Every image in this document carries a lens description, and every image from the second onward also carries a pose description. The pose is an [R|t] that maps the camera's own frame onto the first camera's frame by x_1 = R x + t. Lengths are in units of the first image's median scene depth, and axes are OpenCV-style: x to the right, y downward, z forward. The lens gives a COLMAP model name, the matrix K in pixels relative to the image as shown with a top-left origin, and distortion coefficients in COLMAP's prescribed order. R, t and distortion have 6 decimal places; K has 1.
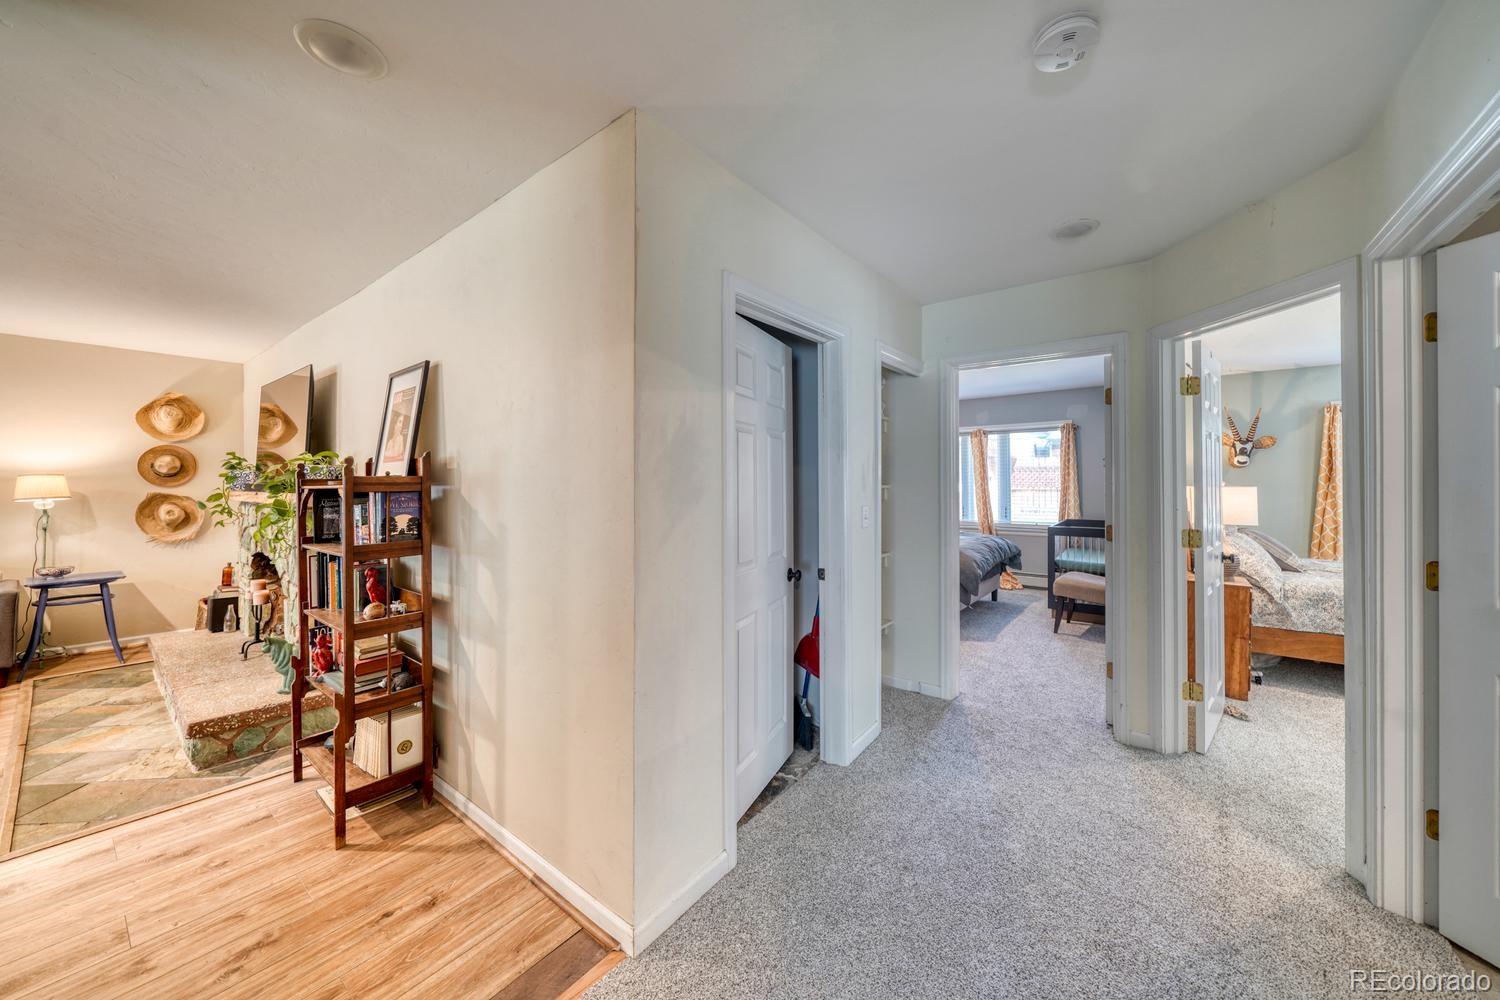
lens RADIAL K [[520.3, 0, 763.0], [0, 520.3, 473.3], [0, 0, 1]] dist [-0.011684, 0.000121]
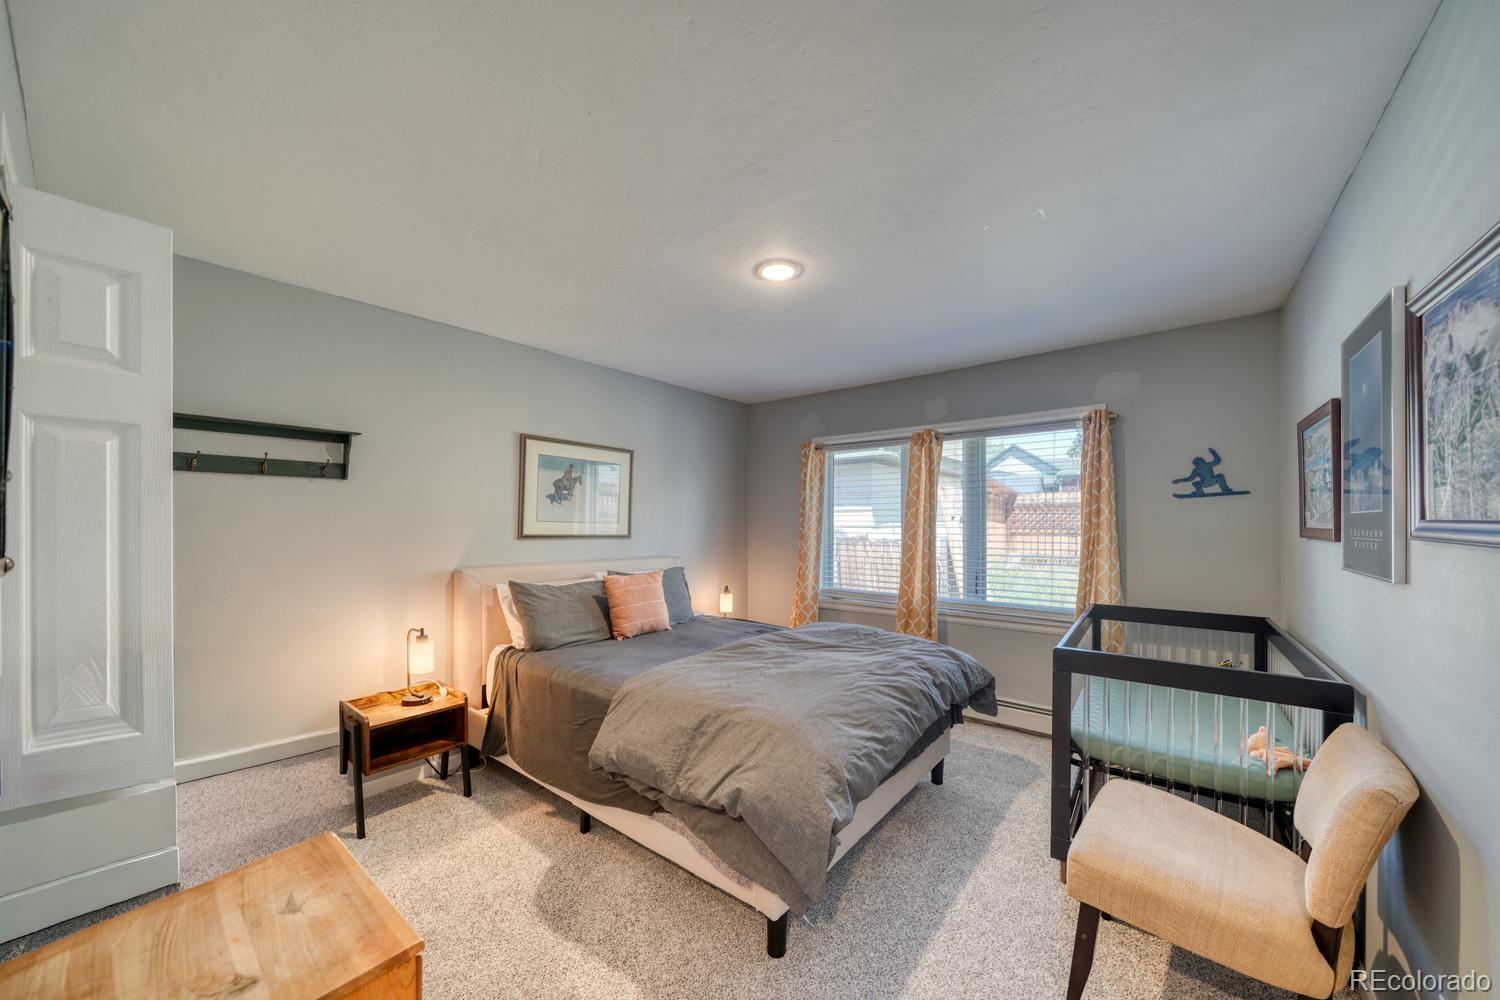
lens RADIAL K [[520.3, 0, 749.4], [0, 520.3, 515.0], [0, 0, 1]] dist [-0.011684, 0.000121]
pose [[0.999522, 0.000987, -0.030885, 0.271011], [-0.000769, 0.999975, 0.007053, 0.000037], [0.030891, -0.007026, 0.999498, 0.494358]]
